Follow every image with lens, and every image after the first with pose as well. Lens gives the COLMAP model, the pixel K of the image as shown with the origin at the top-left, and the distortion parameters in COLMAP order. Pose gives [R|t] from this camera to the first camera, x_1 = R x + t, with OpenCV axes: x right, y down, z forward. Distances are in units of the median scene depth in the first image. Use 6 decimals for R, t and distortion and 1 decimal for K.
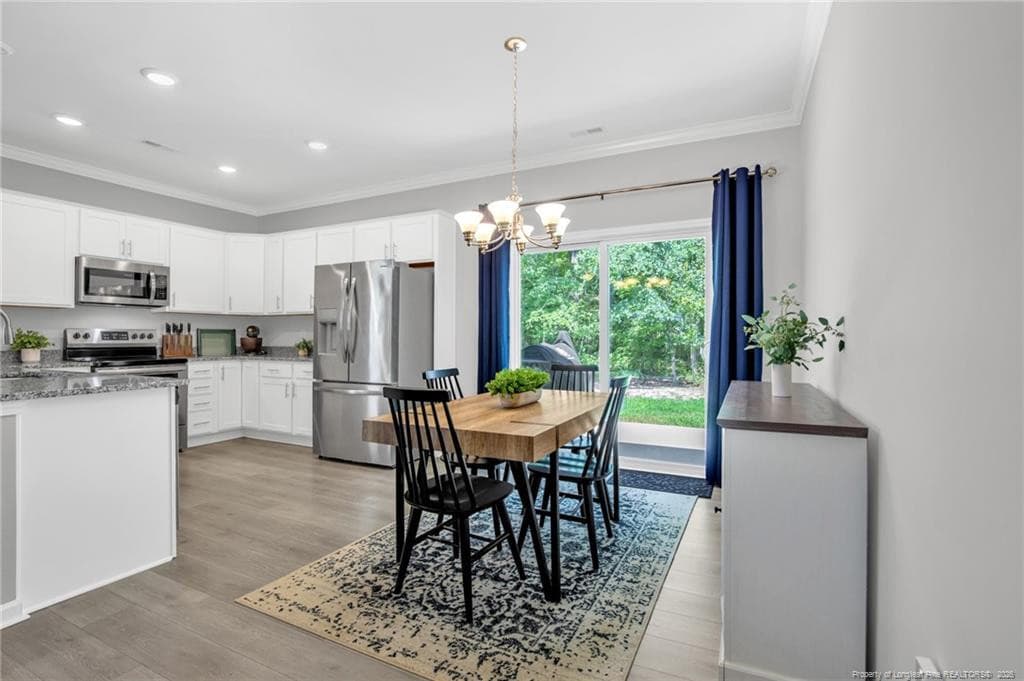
lens RADIAL K [[482.2, 0, 510.3], [0, 482.2, 332.7], [0, 0, 1]] dist [-0.037968, 0.012358]
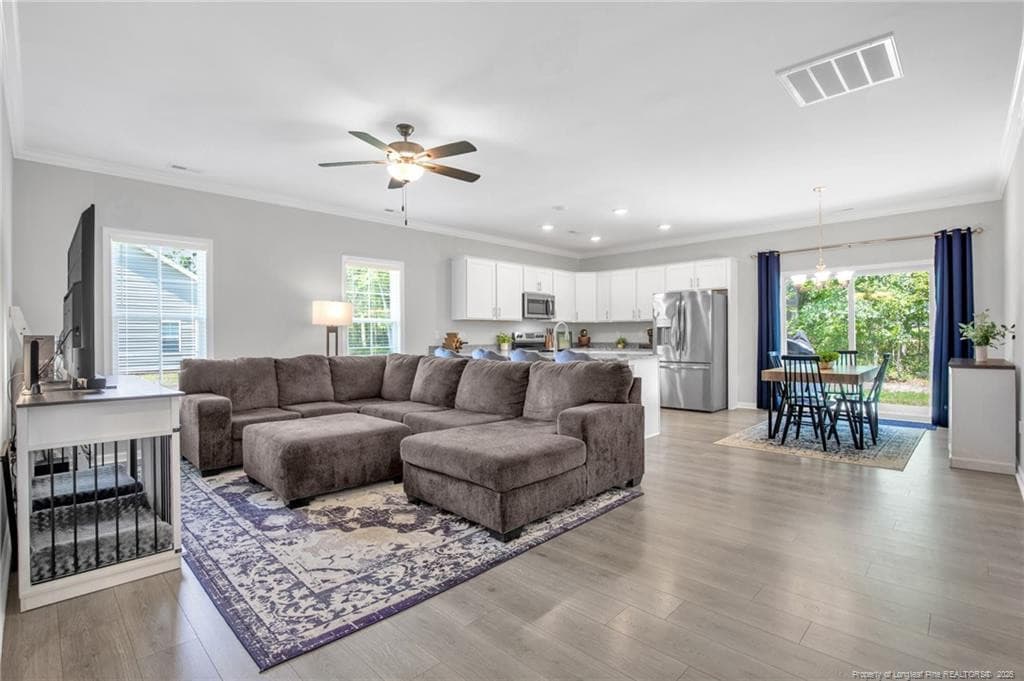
lens RADIAL K [[482.2, 0, 510.3], [0, 482.2, 332.7], [0, 0, 1]] dist [-0.037968, 0.012358]
pose [[0.953480, -0.008829, -0.301327, -0.379864], [0.009166, 0.999958, -0.000294, -0.006354], [0.301316, -0.002482, 0.953521, -0.772753]]
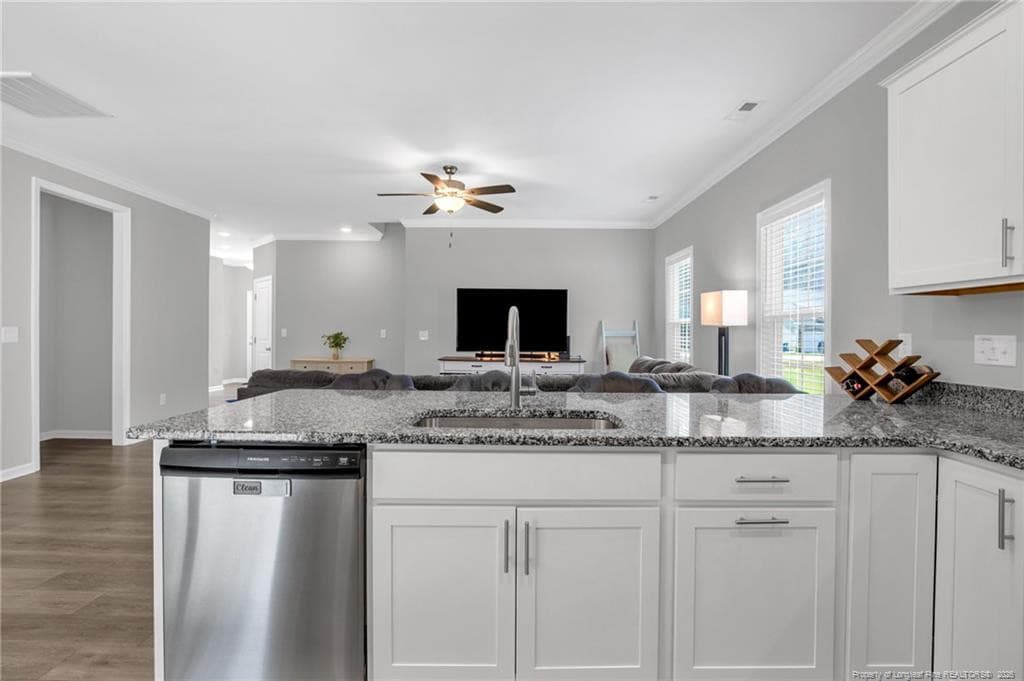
lens RADIAL K [[482.2, 0, 510.3], [0, 482.2, 332.7], [0, 0, 1]] dist [-0.037968, 0.012358]
pose [[-0.894429, -0.009641, -0.447107, -0.460591], [-0.007955, 0.999952, -0.005649, -0.009356], [0.447140, -0.001496, -0.894463, 0.947300]]
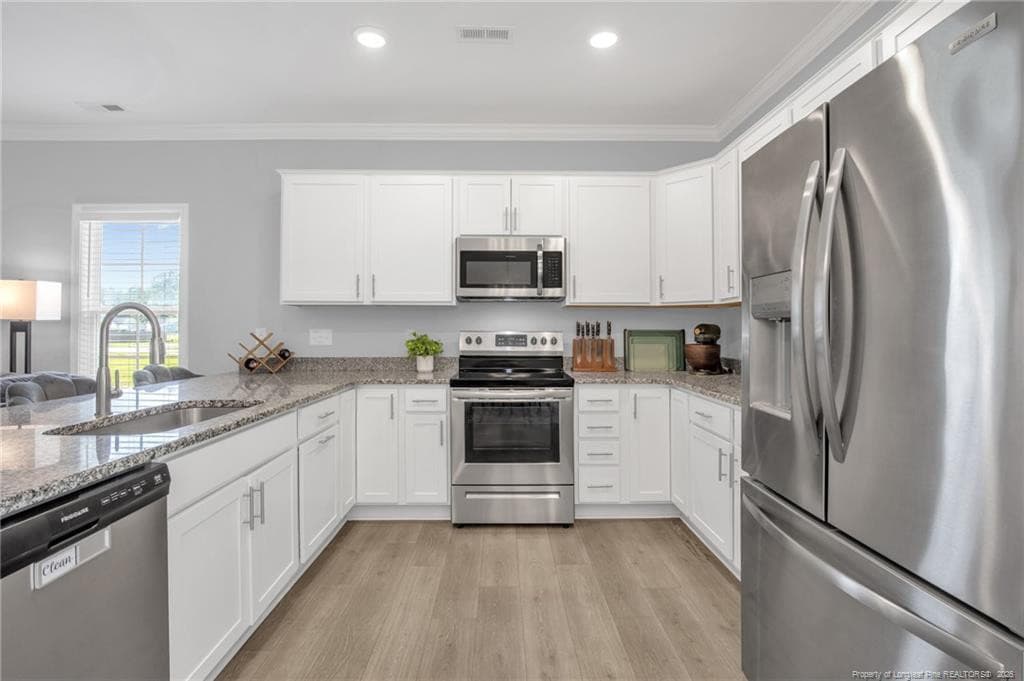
lens RADIAL K [[489.7, 0, 508.0], [0, 489.7, 323.6], [0, 0, 1]] dist [-0.016629, 0.000008]
pose [[0.461489, -0.013244, -0.887047, -0.157433], [0.005281, 0.999912, -0.012181, -0.011148], [0.887130, 0.000937, 0.461519, 0.663325]]
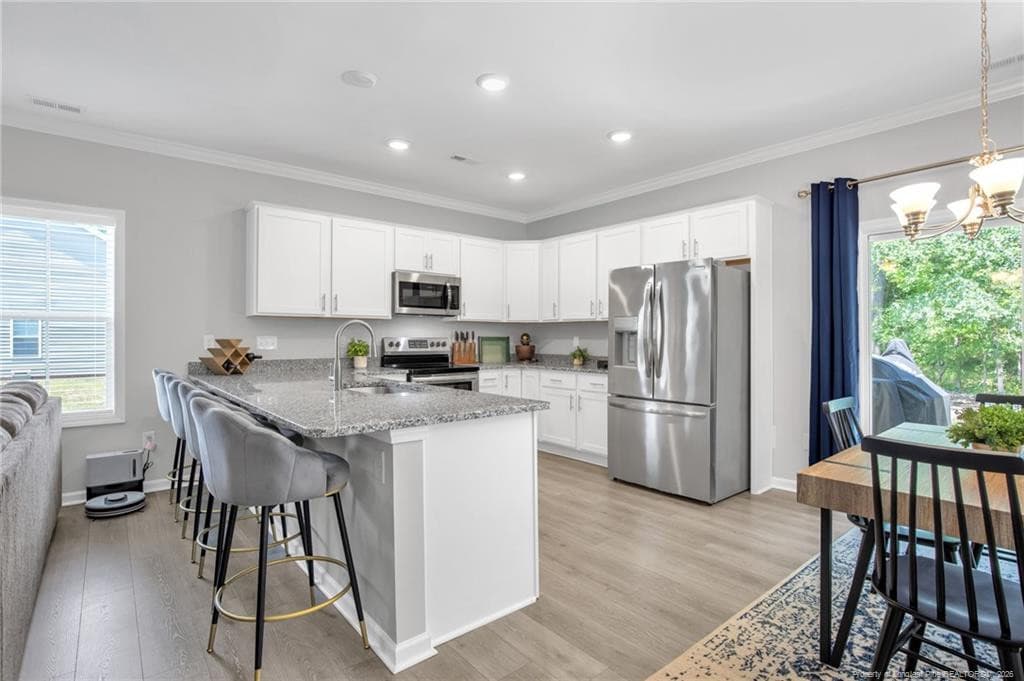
lens RADIAL K [[494.5, 0, 514.5], [0, 494.5, 330.3], [0, 0, 1]] dist [-0.023386, 0.001057]
pose [[0.918651, -0.003478, -0.395055, -0.201582], [0.000907, 0.999977, -0.006695, -0.017757], [0.395069, 0.005792, 0.918633, 0.059319]]
